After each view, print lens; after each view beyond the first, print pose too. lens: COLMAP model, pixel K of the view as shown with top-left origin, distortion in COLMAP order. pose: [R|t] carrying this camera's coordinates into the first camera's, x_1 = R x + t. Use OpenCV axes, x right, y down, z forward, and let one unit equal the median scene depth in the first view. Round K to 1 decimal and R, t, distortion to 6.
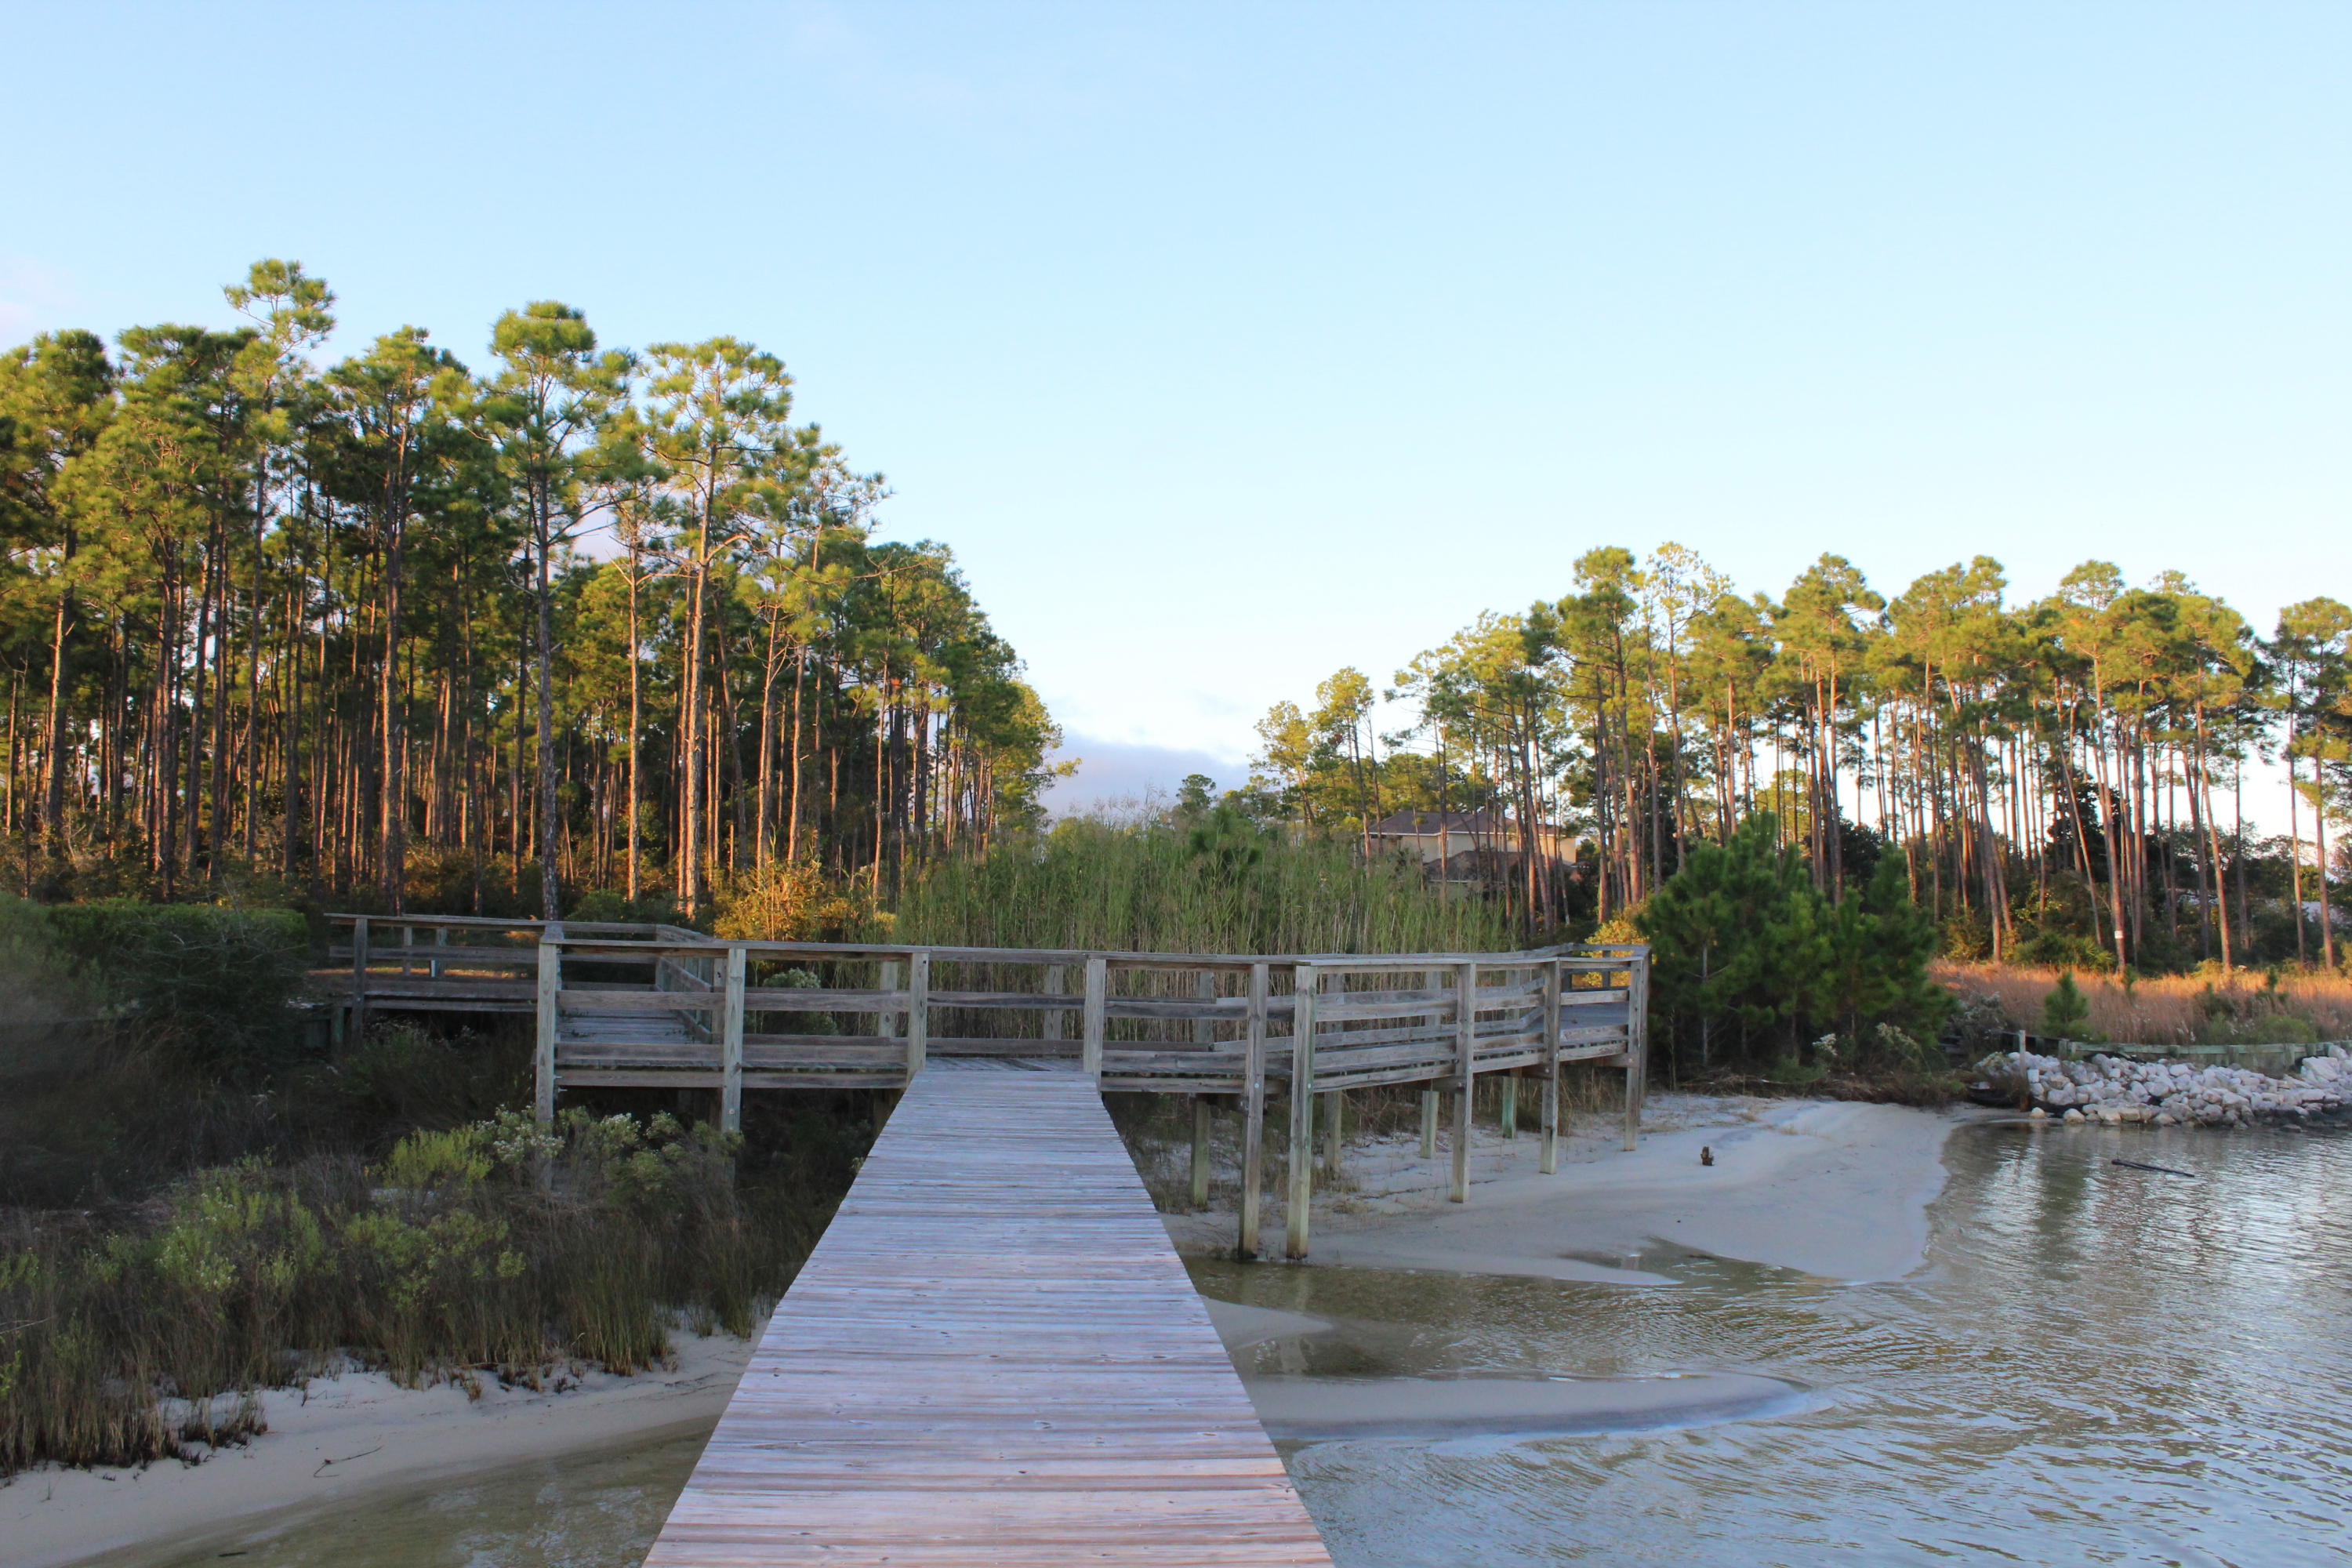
lens RADIAL K [[1968.5, 0, 1156.7], [0, 1968.5, 789.2], [0, 0, 1]] dist [-0.164451, 0.151244]
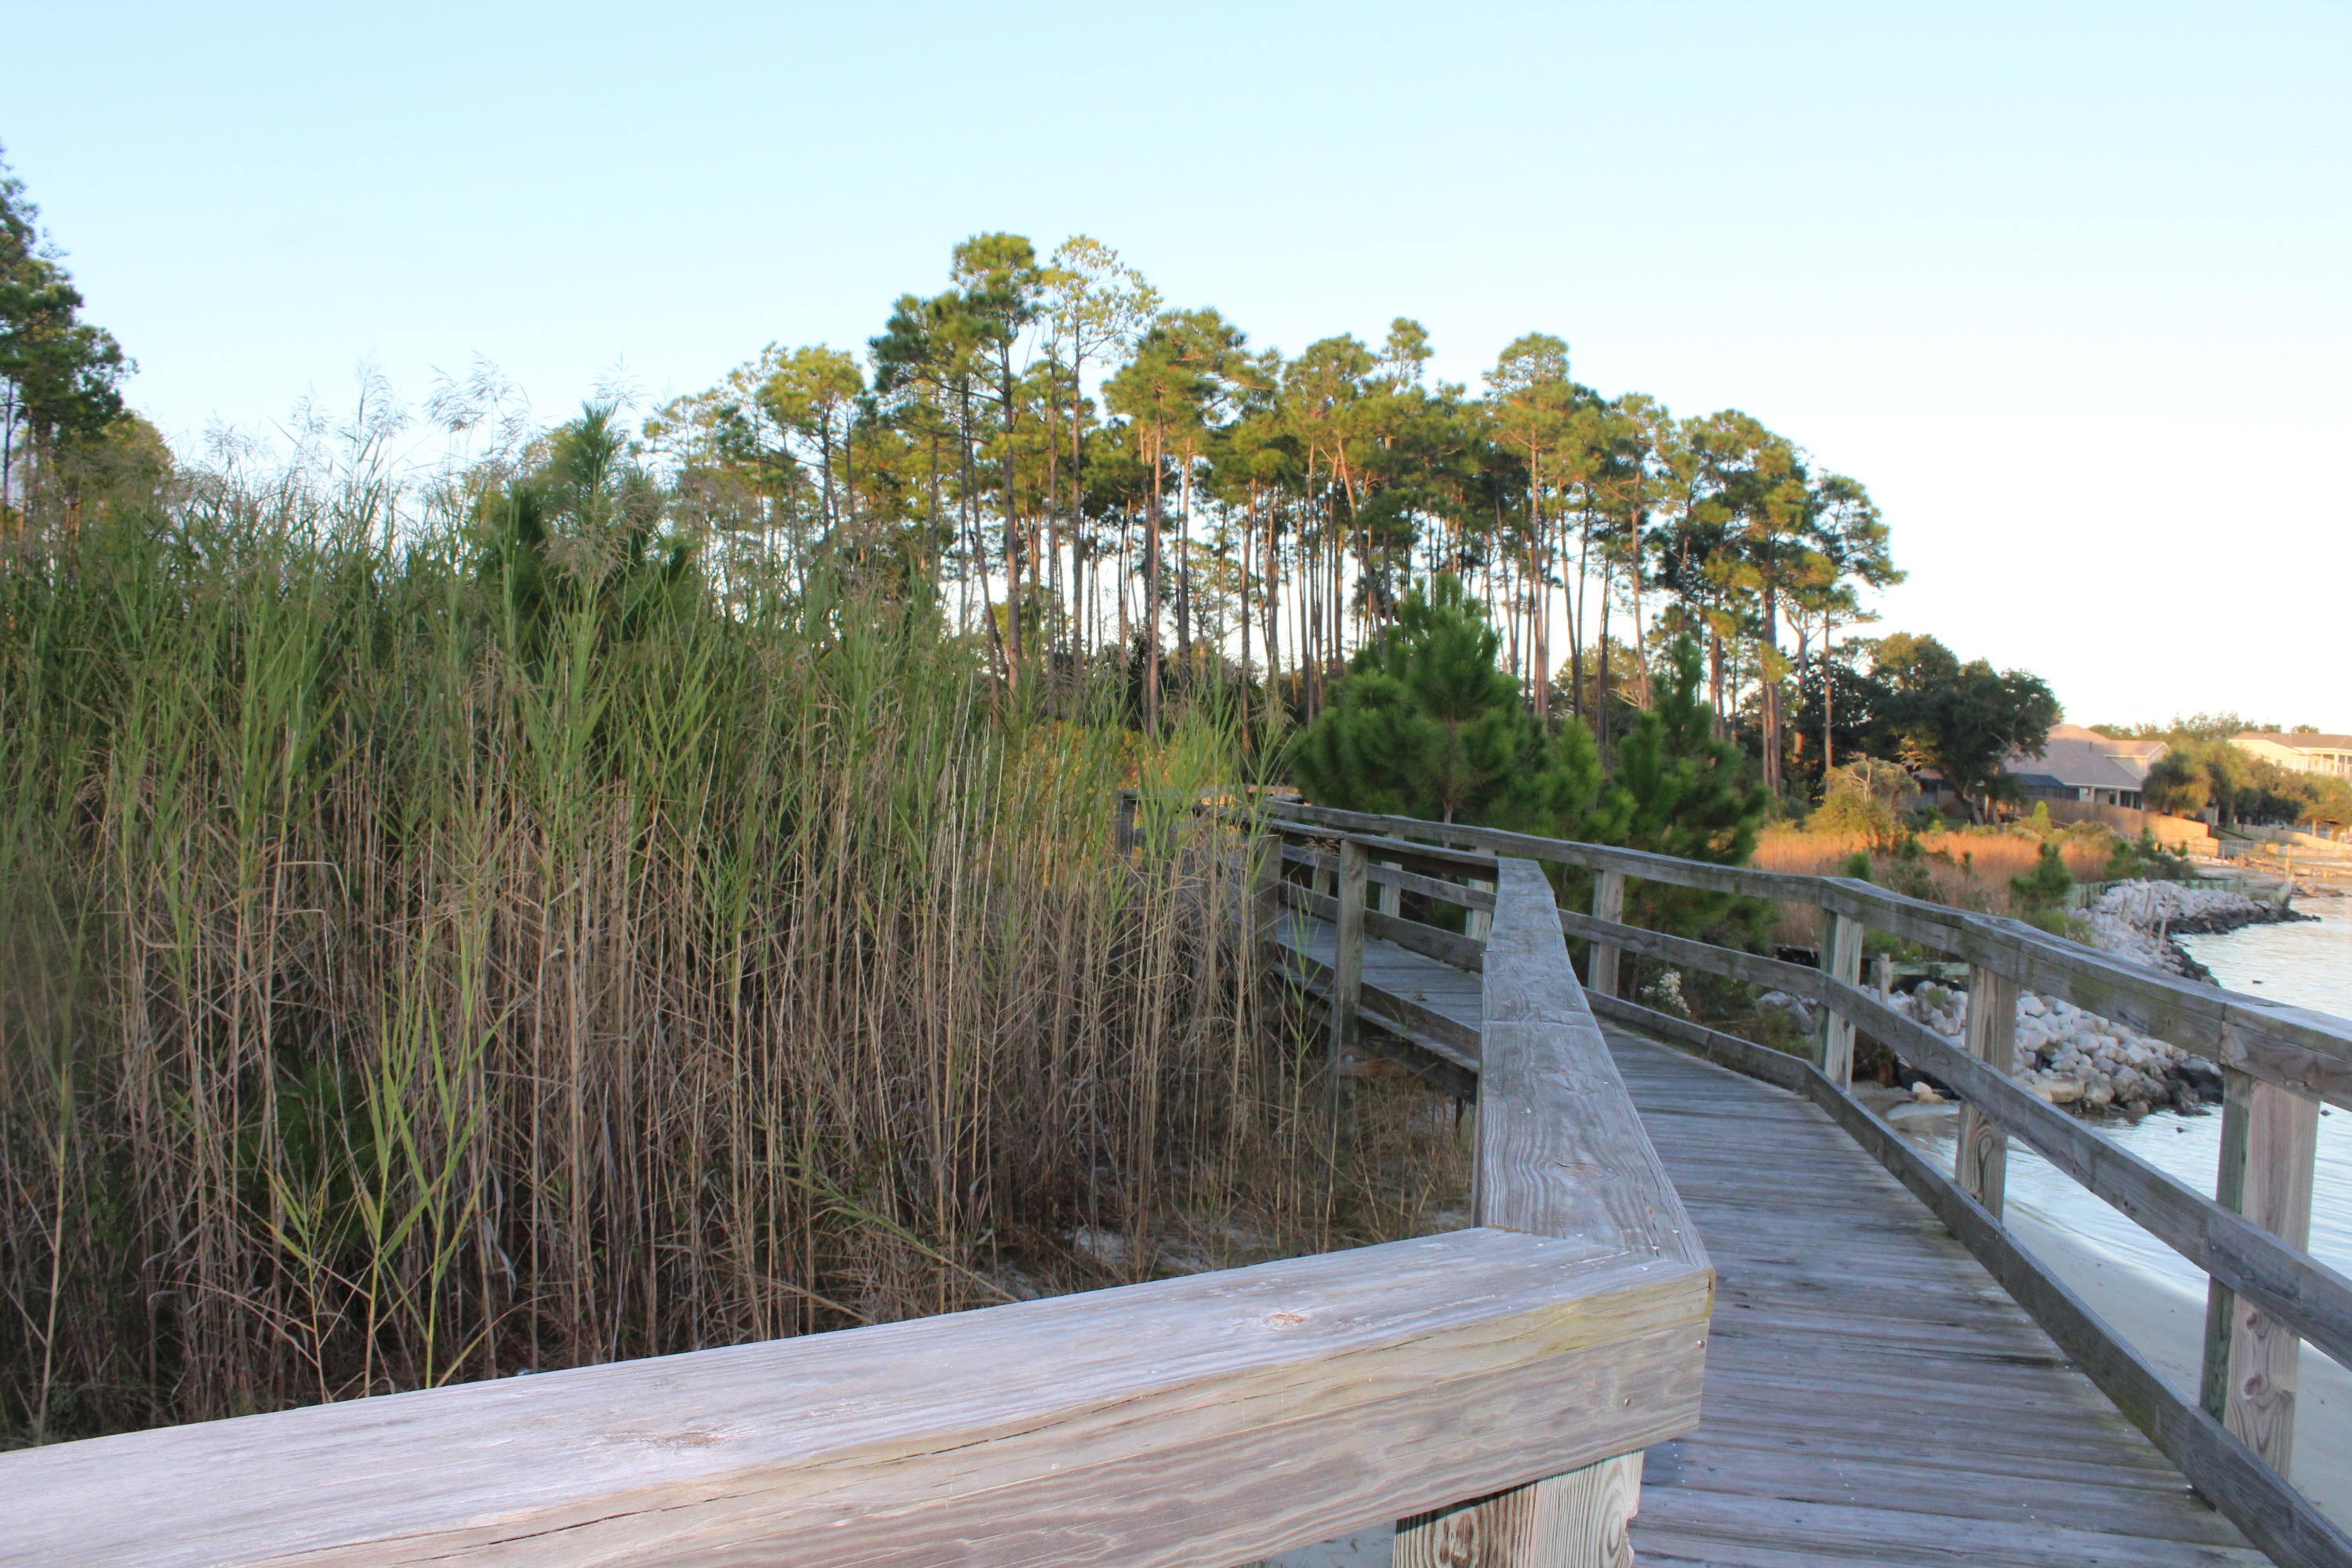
lens RADIAL K [[1965.3, 0, 1174.0], [0, 1965.3, 792.2], [0, 0, 1]] dist [-0.167644, 0.153940]
pose [[0.910547, 0.013675, 0.413179, -0.018580], [-0.053448, 0.994959, 0.084857, 0.058001], [-0.409935, -0.099350, 0.906688, 0.882547]]
